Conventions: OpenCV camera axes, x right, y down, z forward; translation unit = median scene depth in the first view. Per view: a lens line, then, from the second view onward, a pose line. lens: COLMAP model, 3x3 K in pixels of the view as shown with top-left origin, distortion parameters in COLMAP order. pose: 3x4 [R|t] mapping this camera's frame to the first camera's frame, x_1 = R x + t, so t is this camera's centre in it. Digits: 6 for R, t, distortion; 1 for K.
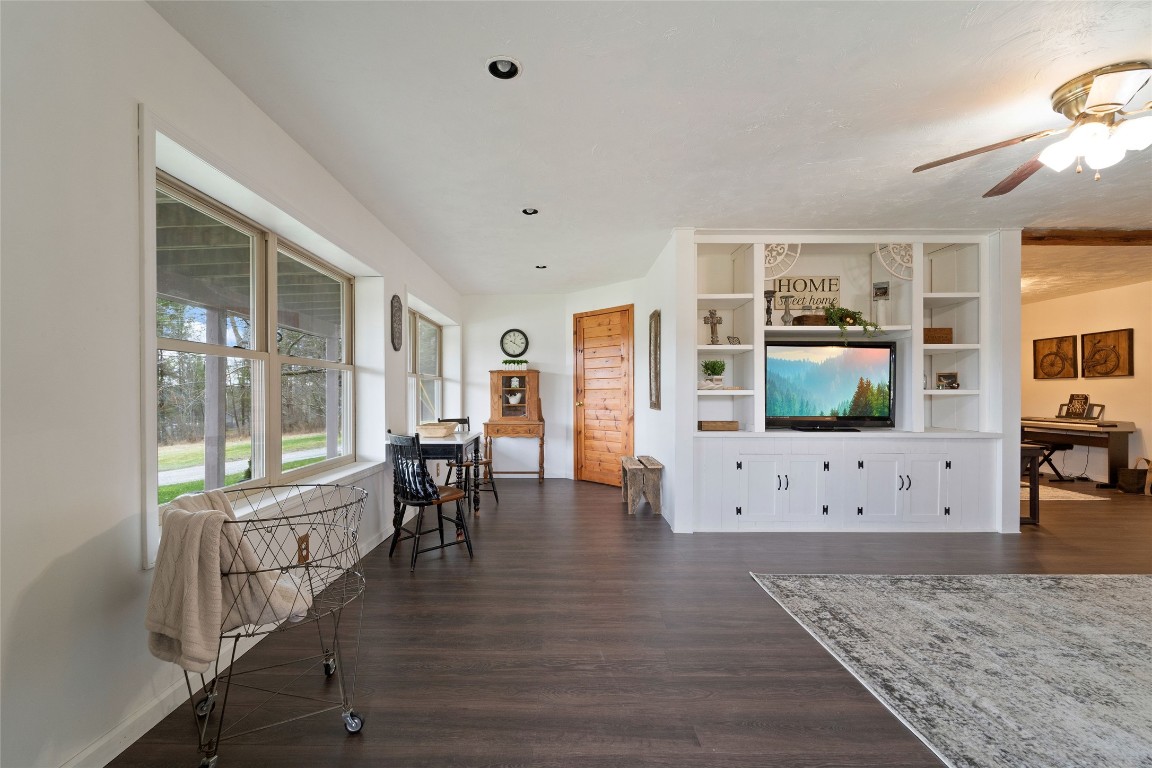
lens RADIAL K [[472.4, 0, 582.2], [0, 472.4, 364.1], [0, 0, 1]] dist [0.001316, -0.000308]
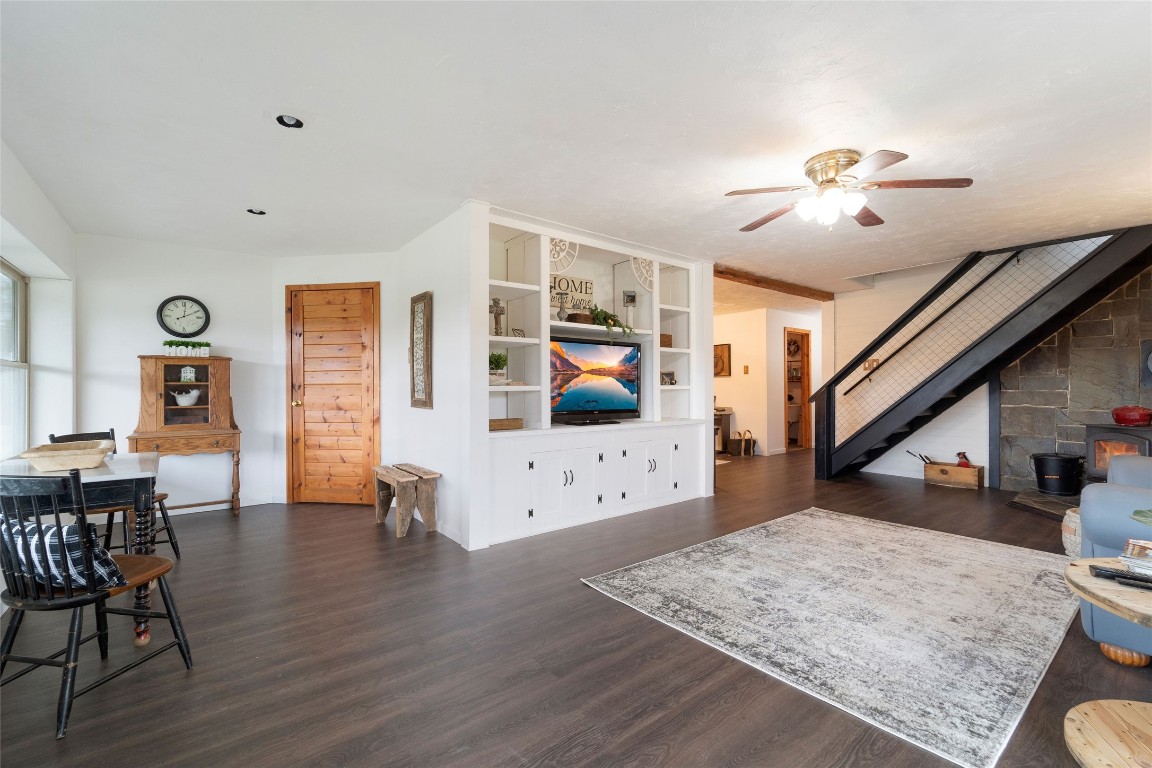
lens RADIAL K [[472.4, 0, 582.2], [0, 472.4, 364.1], [0, 0, 1]] dist [0.001316, -0.000308]
pose [[0.799963, 0.027776, 0.599407, -0.137080], [-0.033827, 0.999427, -0.001168, 0.008303], [-0.599096, -0.019342, 0.800444, 0.158403]]
